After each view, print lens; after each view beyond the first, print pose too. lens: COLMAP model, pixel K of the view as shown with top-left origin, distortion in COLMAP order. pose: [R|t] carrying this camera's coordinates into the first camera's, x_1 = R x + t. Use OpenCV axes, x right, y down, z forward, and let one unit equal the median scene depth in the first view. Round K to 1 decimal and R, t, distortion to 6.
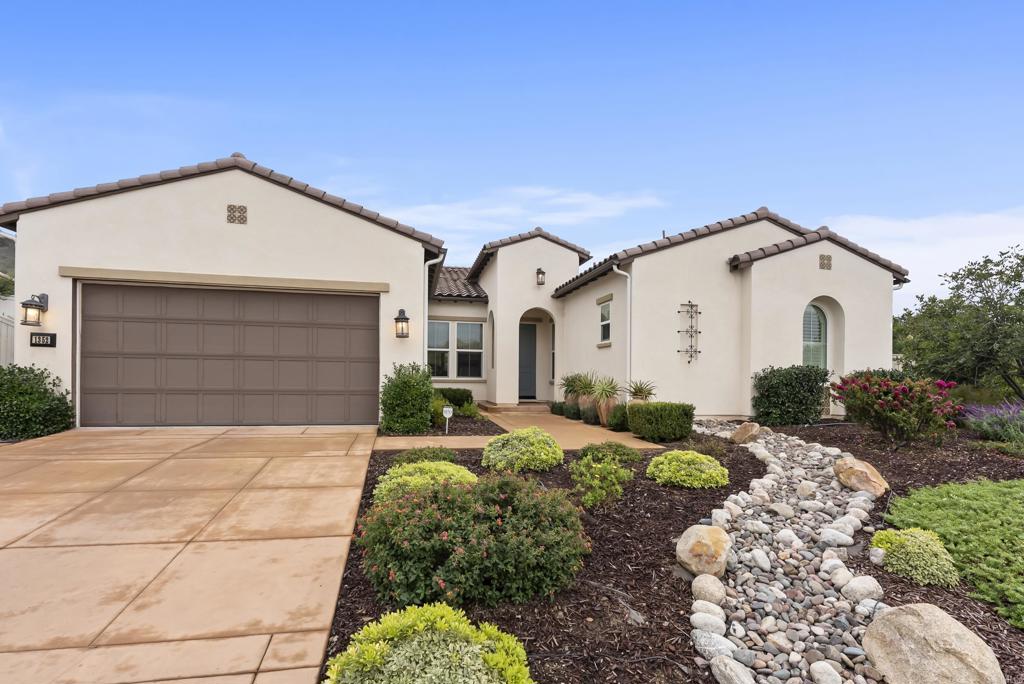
lens RADIAL K [[467.5, 0, 504.8], [0, 467.5, 384.1], [0, 0, 1]] dist [-0.004079, 0.001904]
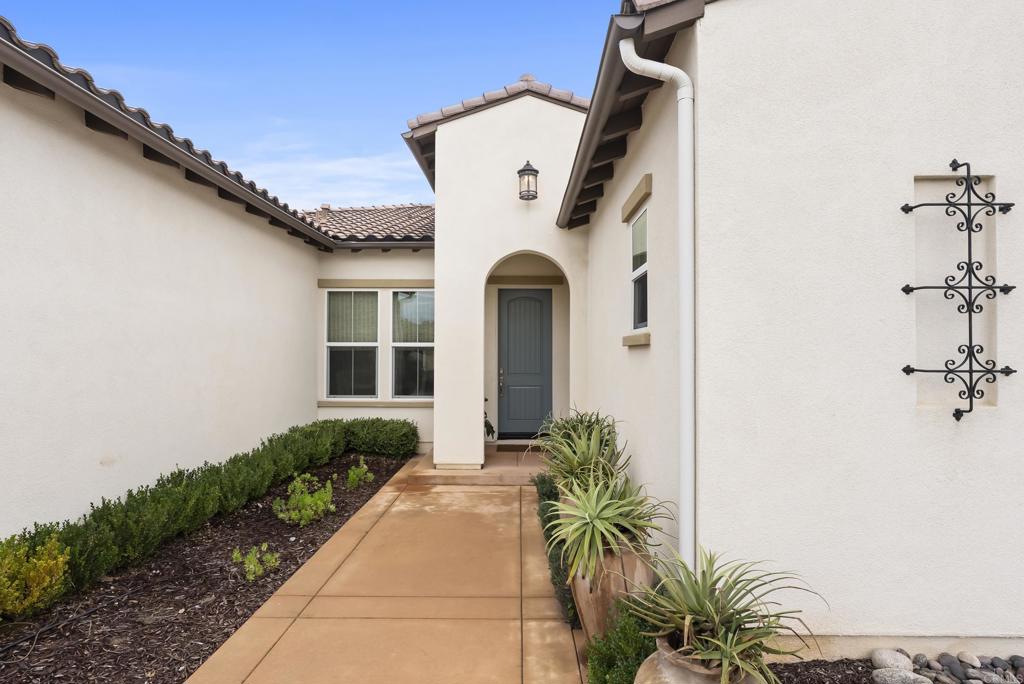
lens RADIAL K [[535.8, 0, 514.7], [0, 535.8, 351.9], [0, 0, 1]] dist [0.002133, 0.000147]
pose [[0.978638, -0.012687, -0.205200, 0.219051], [0.007948, 0.999683, -0.023903, -0.071749], [0.205438, 0.021762, 0.978428, 0.656391]]
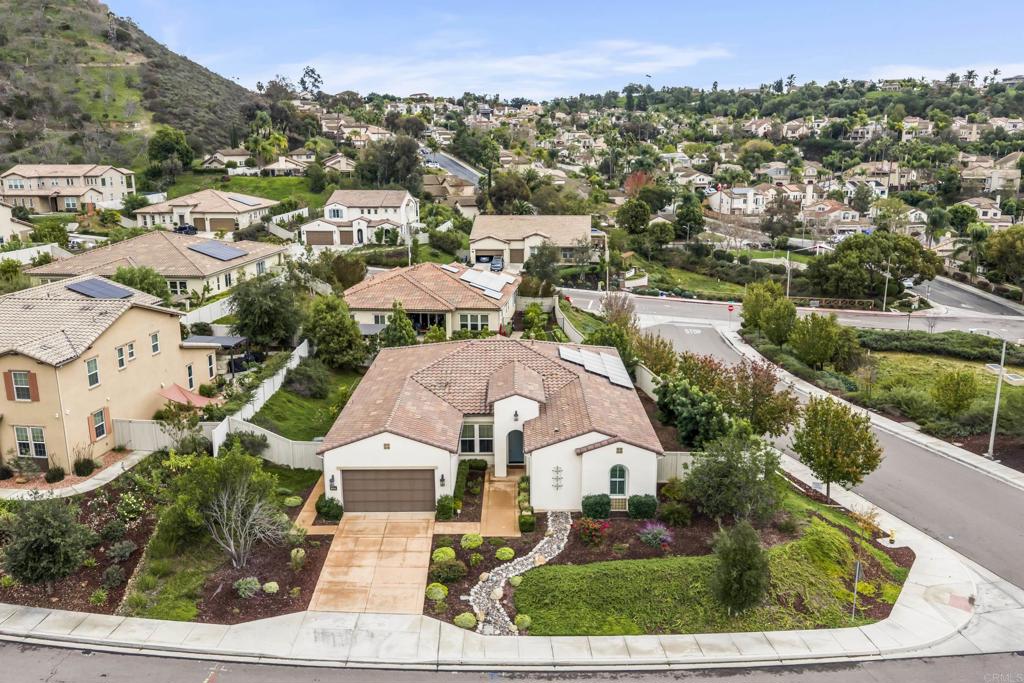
lens RADIAL K [[844.3, 0, 513.3], [0, 844.3, 337.4], [0, 0, 1]] dist [0.019581, -0.032041]
pose [[0.979121, 0.033125, -0.200563, 0.993373], [0.013661, 0.973681, 0.227505, -1.770531], [0.202821, -0.225495, 0.952899, -2.979146]]
